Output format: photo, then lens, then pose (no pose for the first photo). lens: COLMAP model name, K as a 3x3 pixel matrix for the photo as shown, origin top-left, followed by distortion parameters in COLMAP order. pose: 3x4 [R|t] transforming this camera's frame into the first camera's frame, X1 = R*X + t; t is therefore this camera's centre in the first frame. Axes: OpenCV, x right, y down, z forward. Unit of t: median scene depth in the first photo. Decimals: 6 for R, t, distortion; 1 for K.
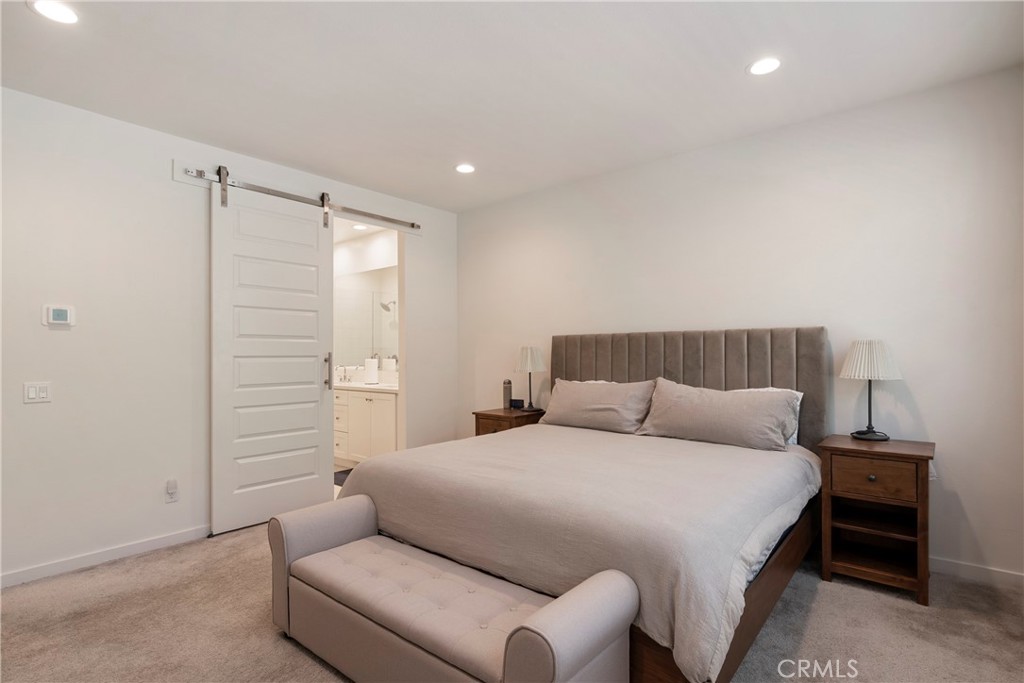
lens RADIAL K [[513.5, 0, 511.4], [0, 513.5, 358.9], [0, 0, 1]] dist [-0.000194, -0.000016]
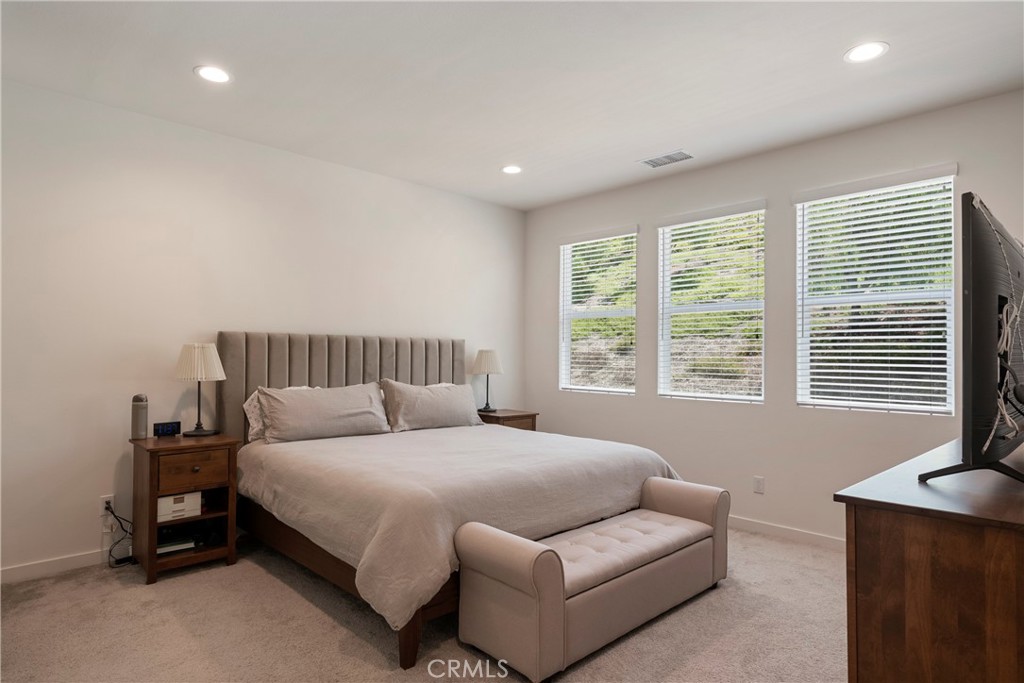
lens RADIAL K [[551.0, 0, 512.0], [0, 551.0, 341.5], [0, 0, 1]] dist [-0.000257, 0.002327]
pose [[0.122985, 0.019950, 0.992208, -0.866548], [-0.006728, 0.999792, -0.019269, -0.024639], [-0.992386, -0.004306, 0.123093, 0.574262]]
